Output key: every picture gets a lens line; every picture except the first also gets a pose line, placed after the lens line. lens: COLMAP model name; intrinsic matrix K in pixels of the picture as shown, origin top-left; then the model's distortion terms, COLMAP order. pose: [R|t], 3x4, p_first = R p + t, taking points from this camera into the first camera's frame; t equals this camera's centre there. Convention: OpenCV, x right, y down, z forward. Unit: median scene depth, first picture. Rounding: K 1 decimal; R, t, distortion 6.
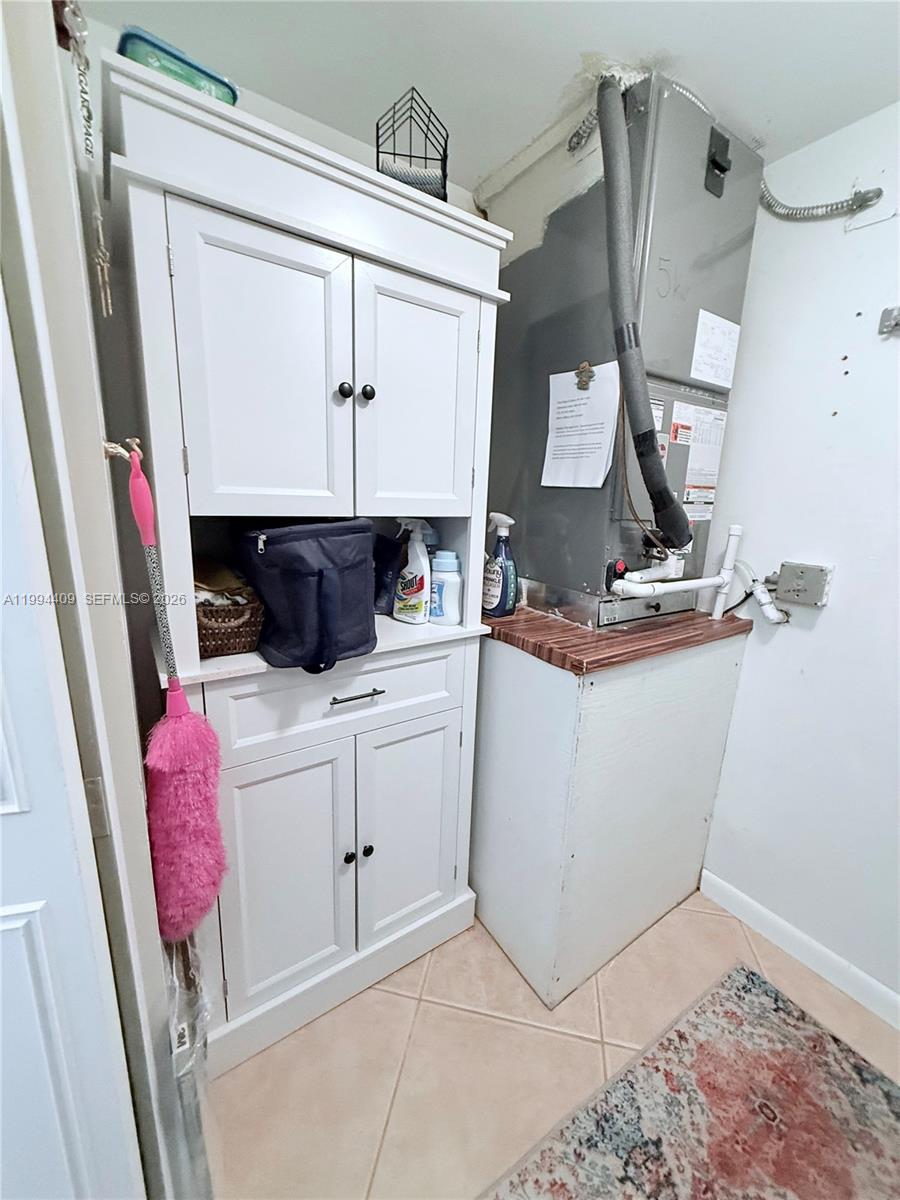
lens RADIAL K [[476.9, 0, 451.9], [0, 476.9, 597.8], [0, 0, 1]] dist [-0.006762, 0.001331]
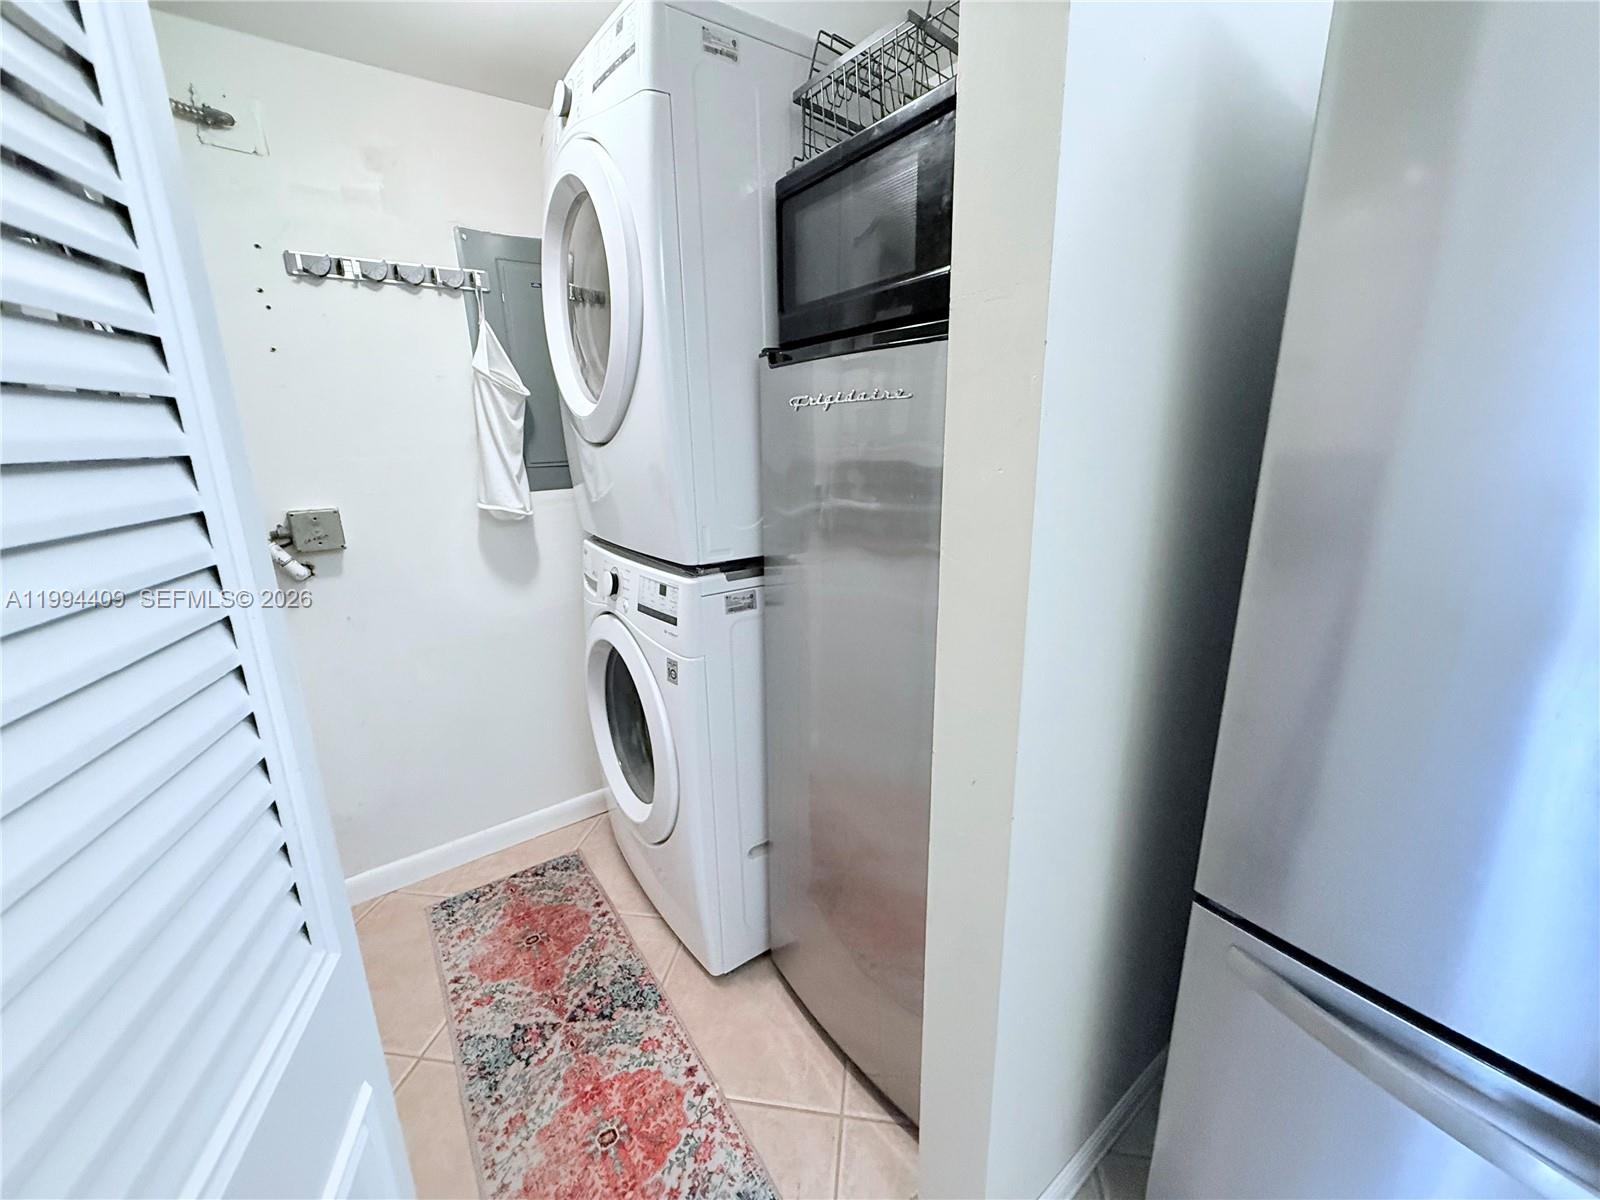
lens RADIAL K [[635.8, 0, 800.6], [0, 635.8, 599.4], [0, 0, 1]] dist [-0.006762, 0.001331]
pose [[-0.056804, -0.289320, 0.955545, -0.651675], [0.229377, 0.927707, 0.294527, -0.060390], [-0.971679, 0.235910, 0.013666, 0.082313]]
